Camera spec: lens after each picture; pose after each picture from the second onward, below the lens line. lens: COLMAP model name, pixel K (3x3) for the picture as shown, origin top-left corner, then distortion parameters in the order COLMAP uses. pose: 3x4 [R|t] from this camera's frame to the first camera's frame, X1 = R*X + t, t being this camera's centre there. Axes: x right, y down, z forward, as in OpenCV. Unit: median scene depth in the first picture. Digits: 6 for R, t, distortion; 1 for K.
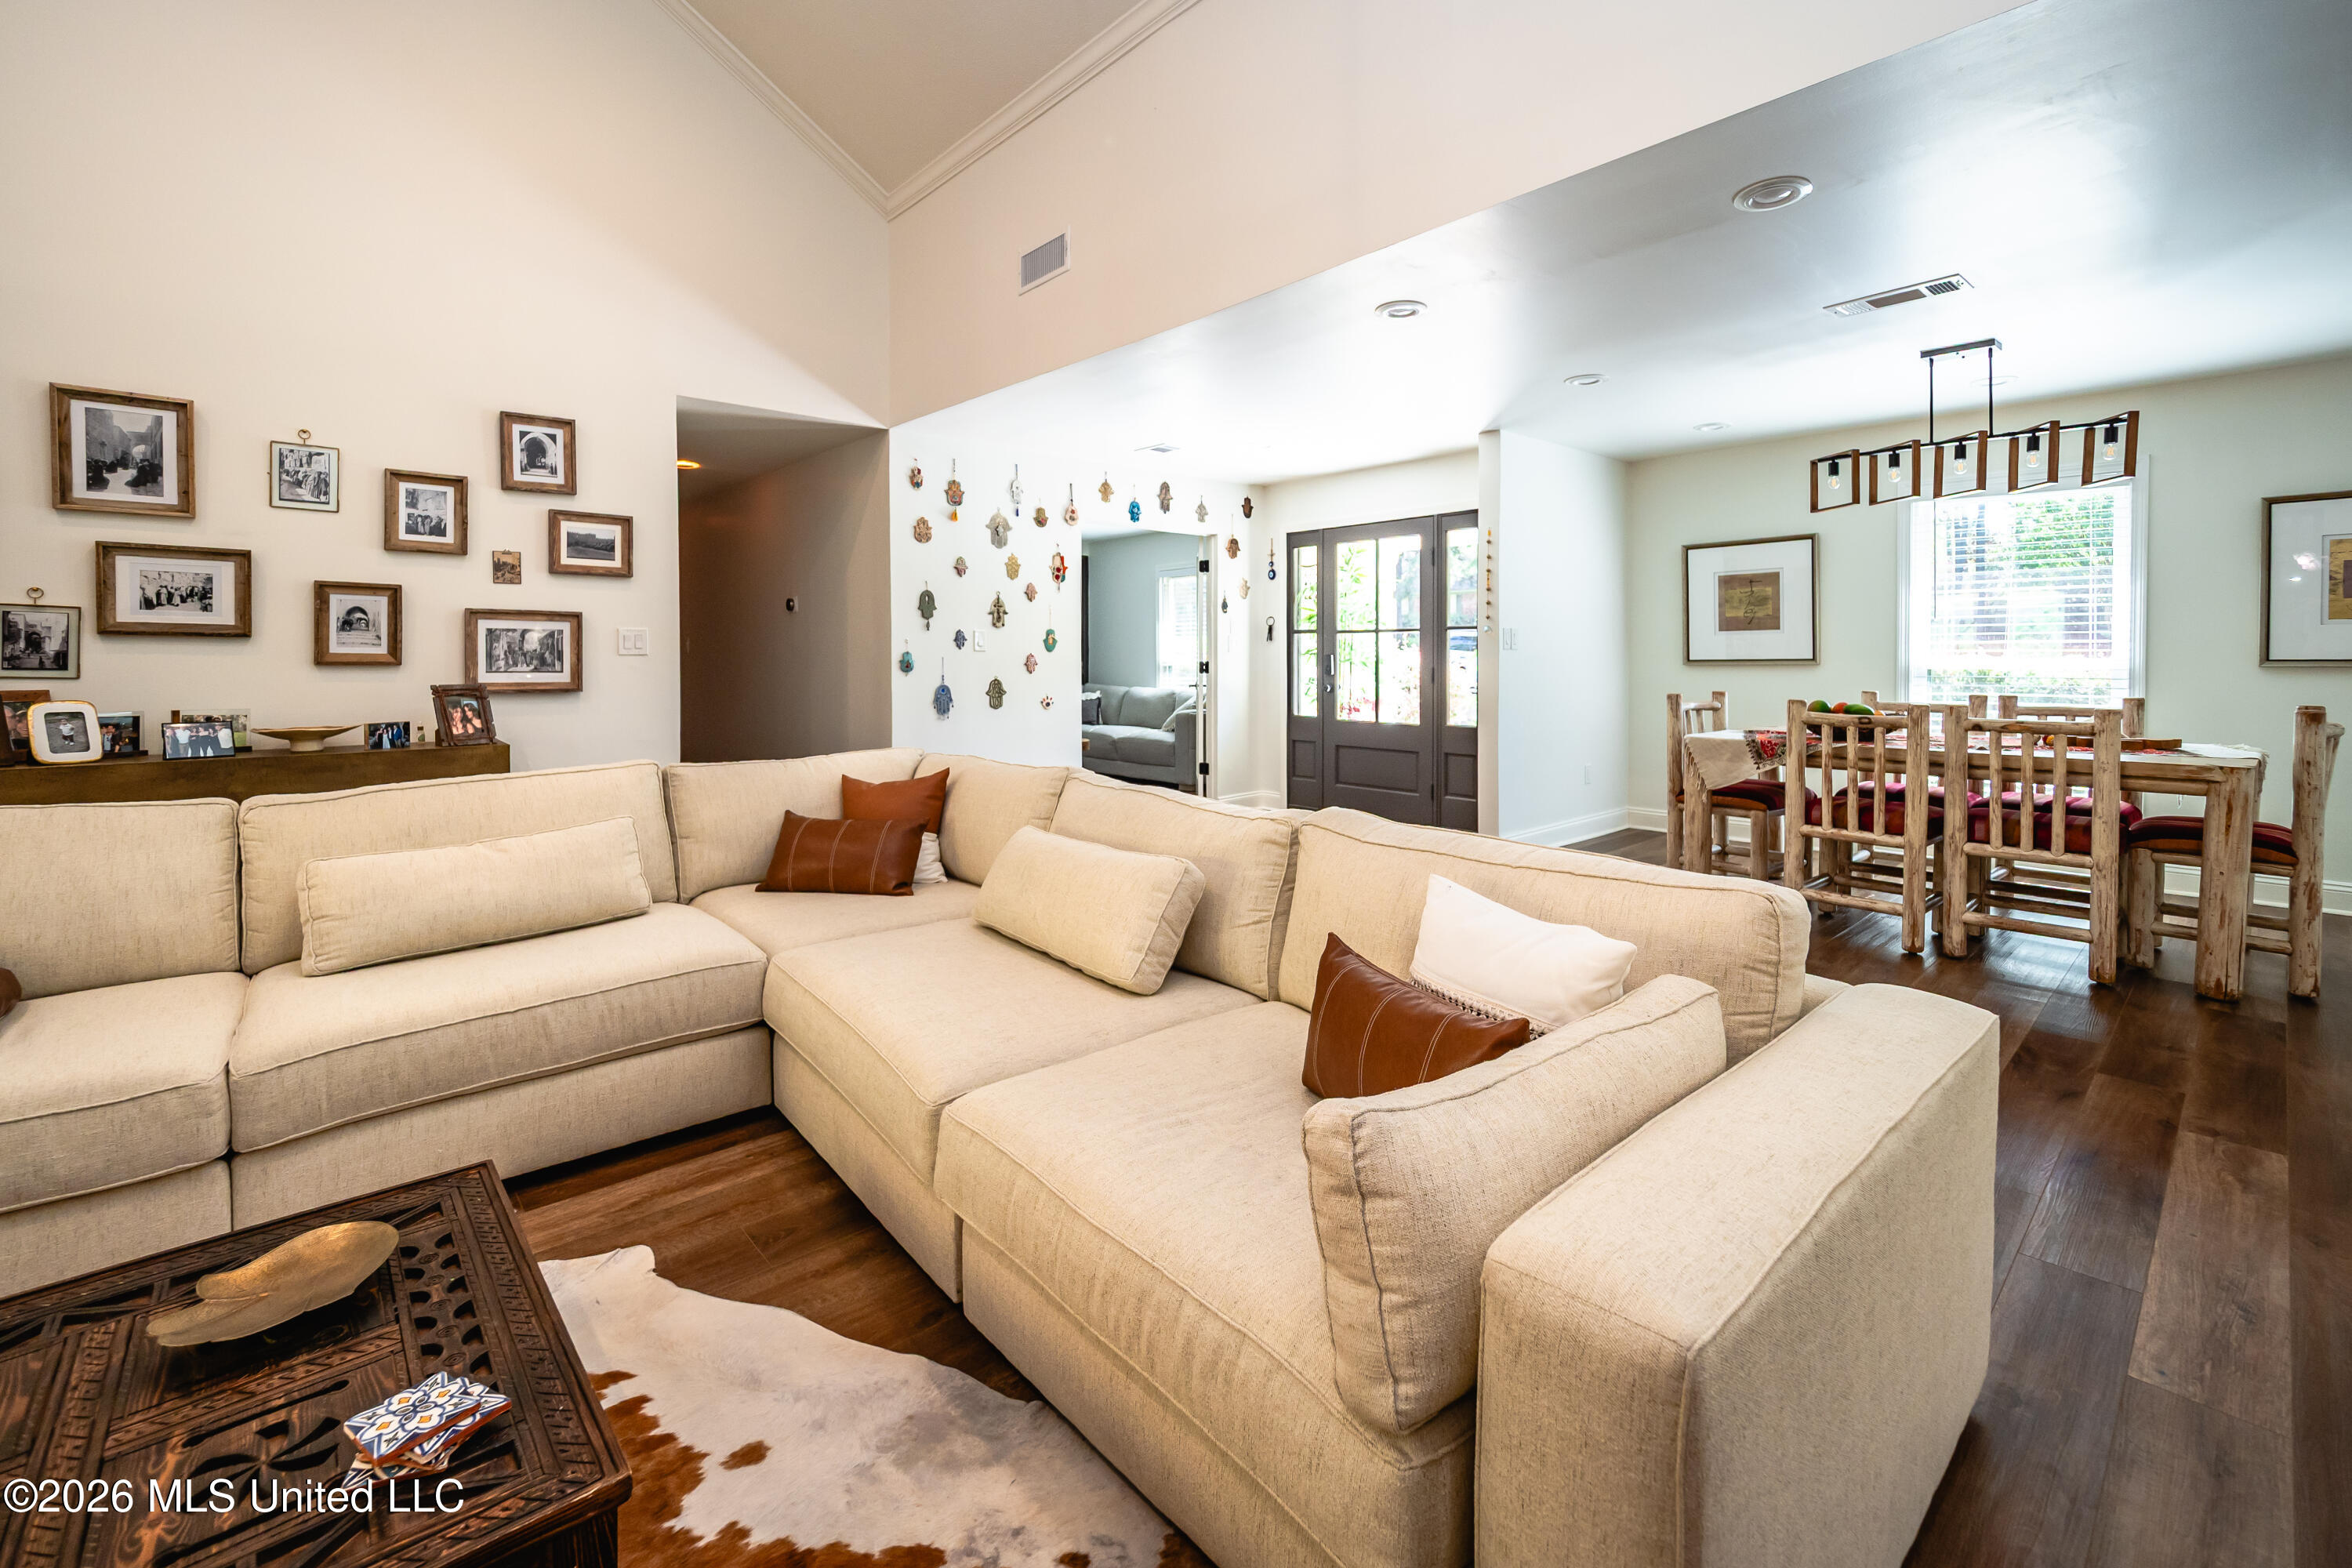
lens RADIAL K [[1004.5, 0, 1196.0], [0, 1004.5, 656.2], [0, 0, 1]] dist [-0.013589, 0.001306]
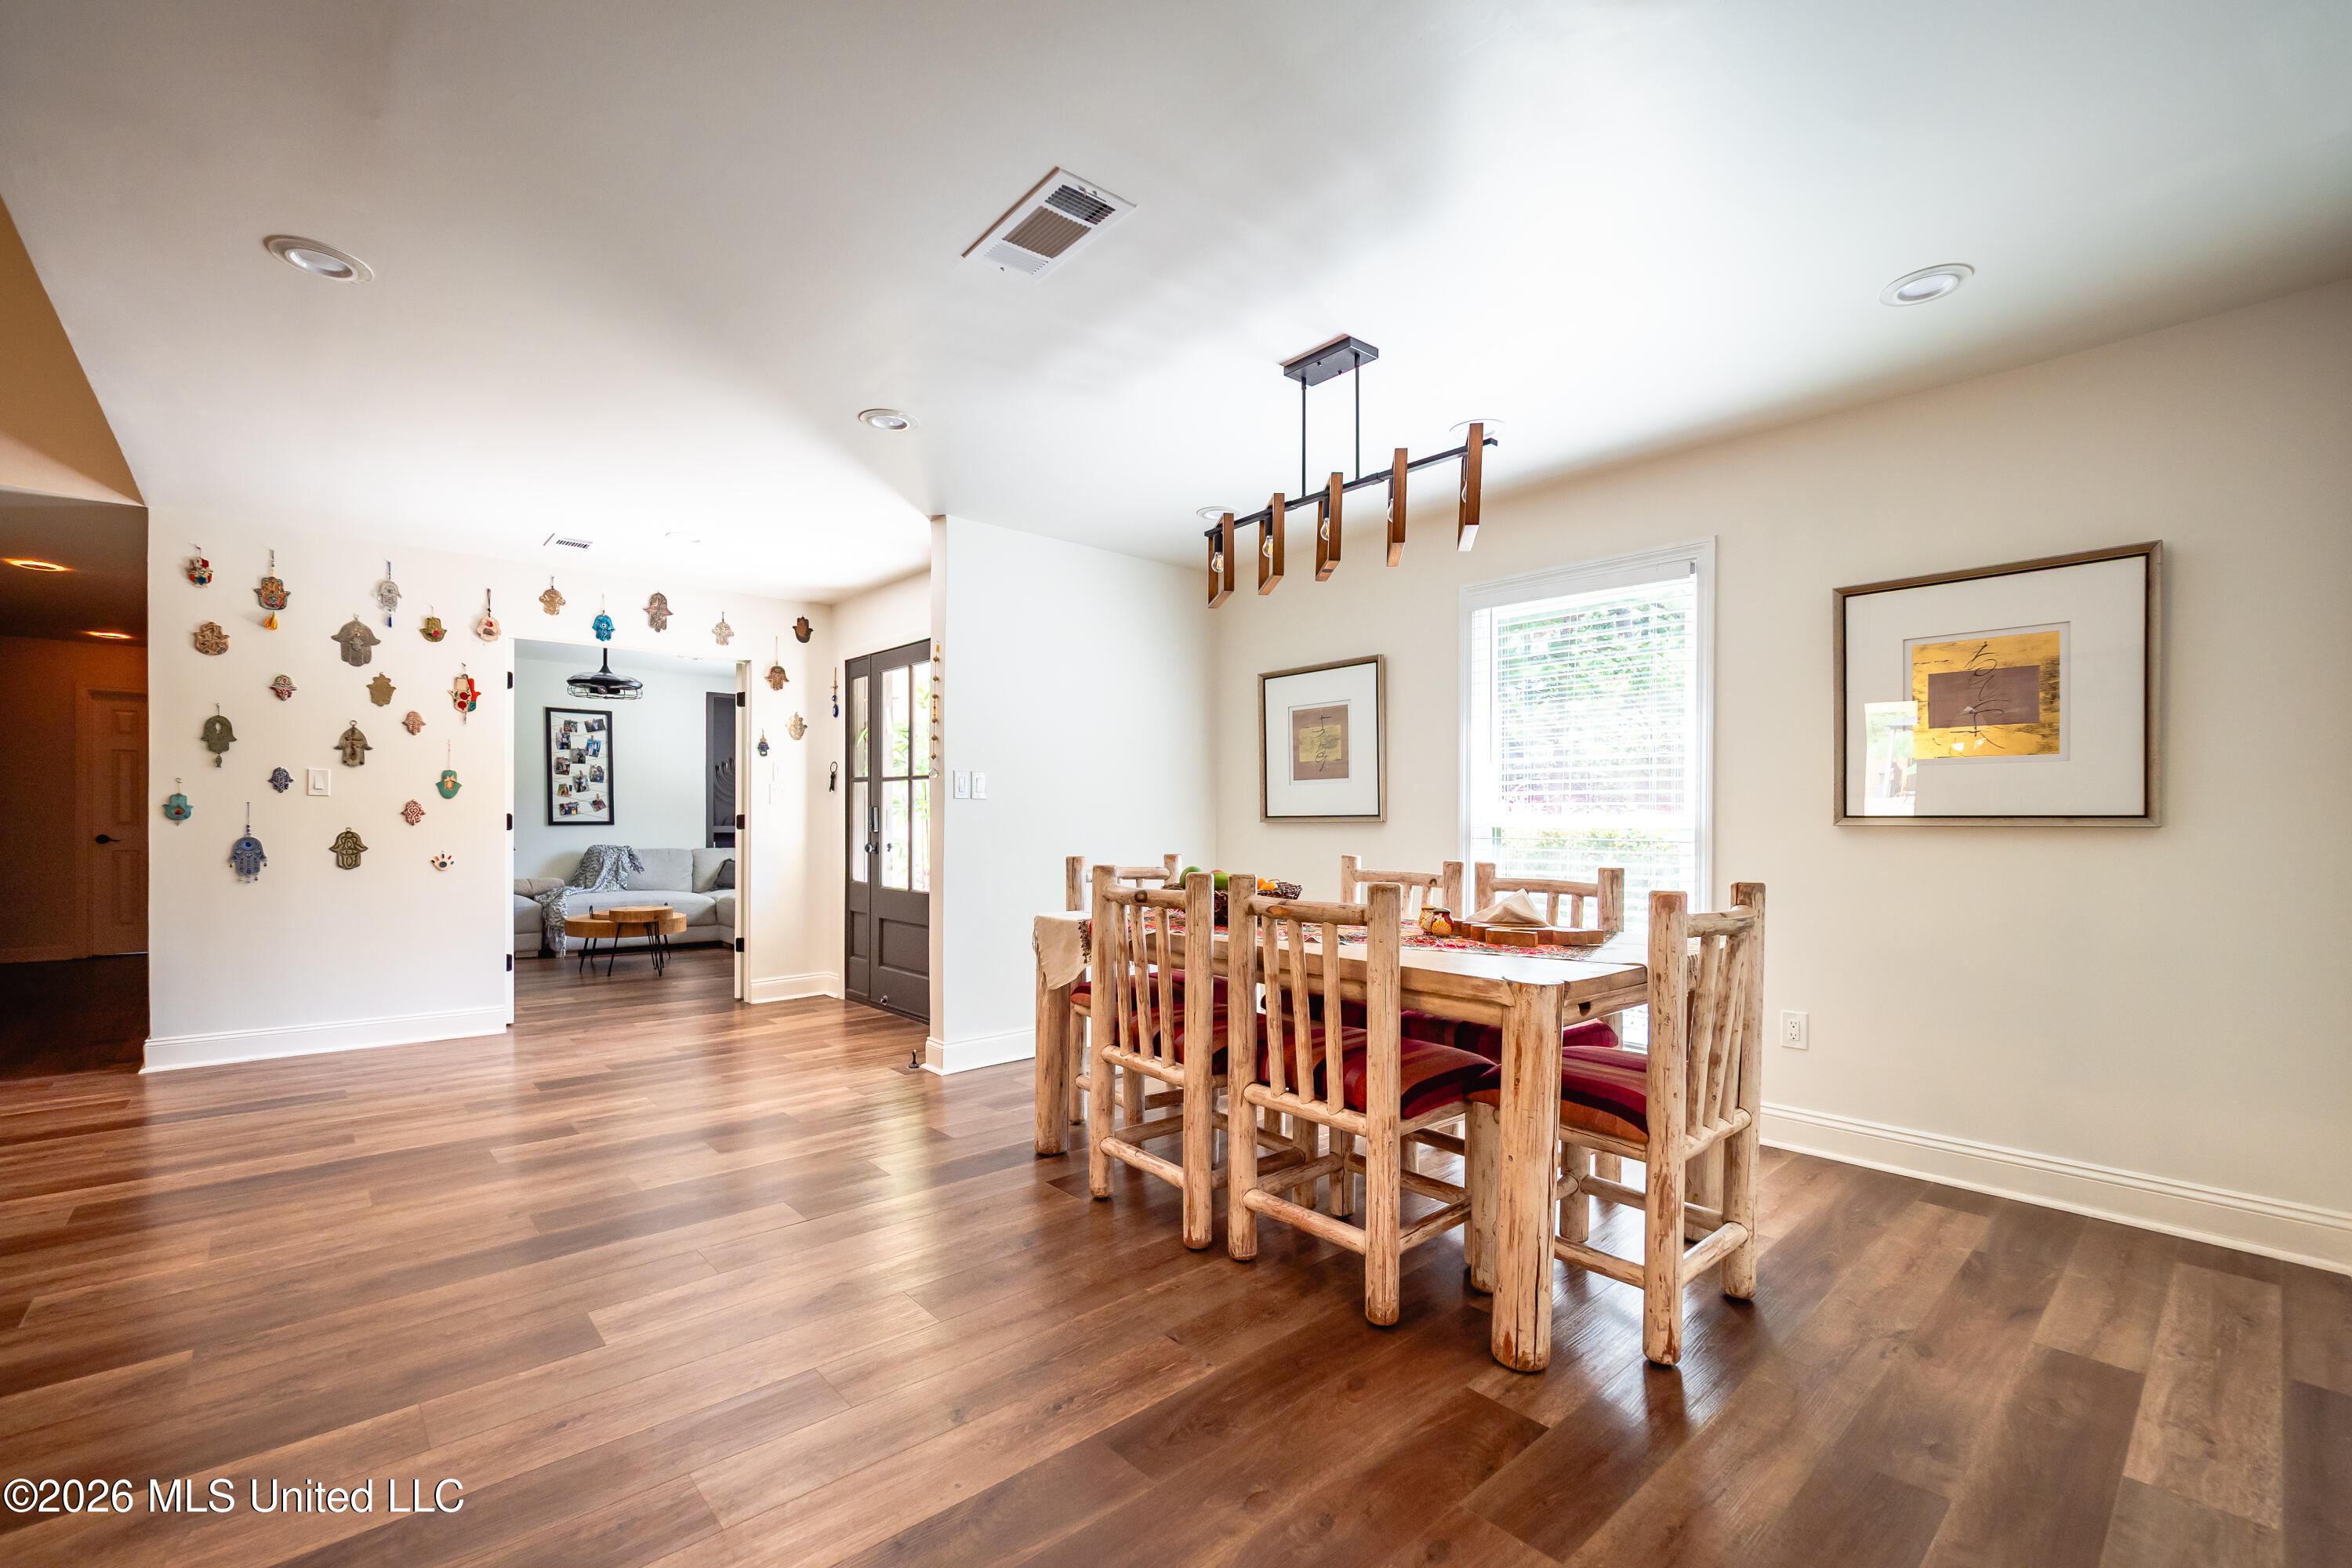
lens RADIAL K [[1004.5, 0, 1170.0], [0, 1004.5, 825.9], [0, 0, 1]] dist [-0.013589, 0.001306]
pose [[0.999954, 0.009508, 0.000839, 0.483792], [-0.009514, 0.999933, 0.006666, 0.008324], [-0.000775, -0.006673, 0.999977, 0.227148]]
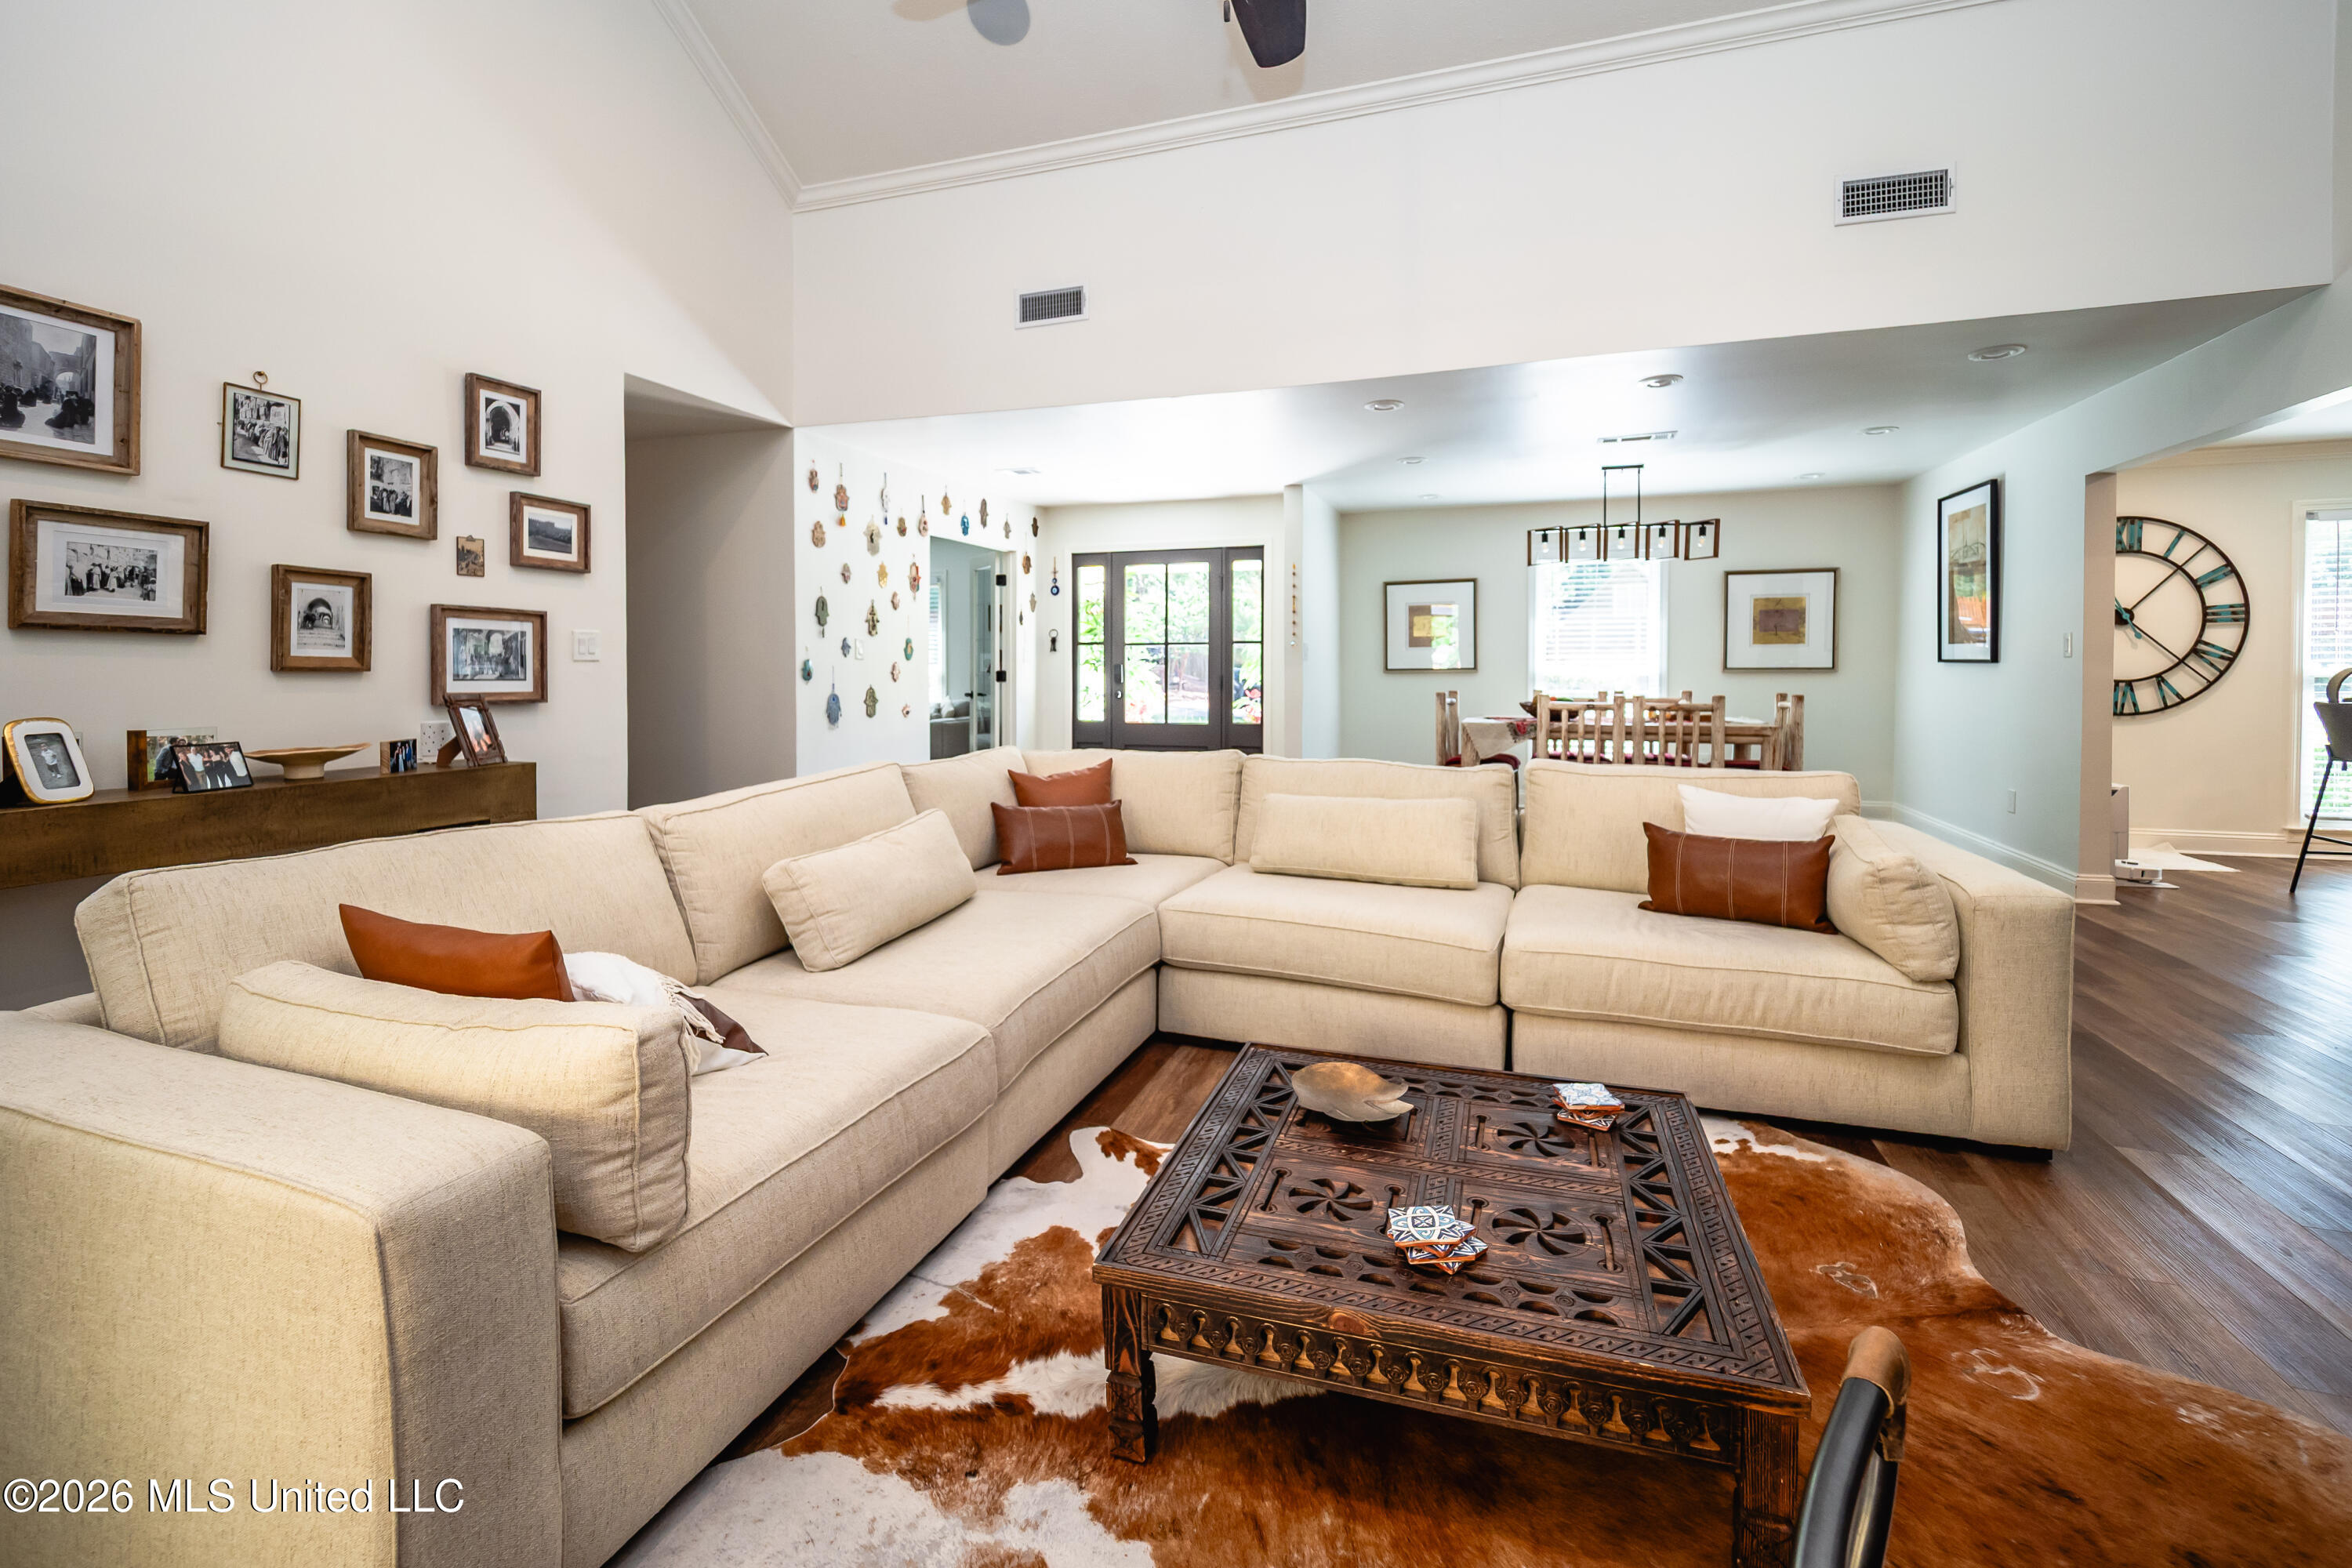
lens RADIAL K [[1004.5, 0, 1211.0], [0, 1004.5, 671.0], [0, 0, 1]] dist [-0.013589, 0.001306]
pose [[0.870061, -0.001174, 0.492942, -0.426297], [0.000024, 0.999997, 0.002338, 0.004731], [-0.492943, -0.002022, 0.870059, -0.036646]]
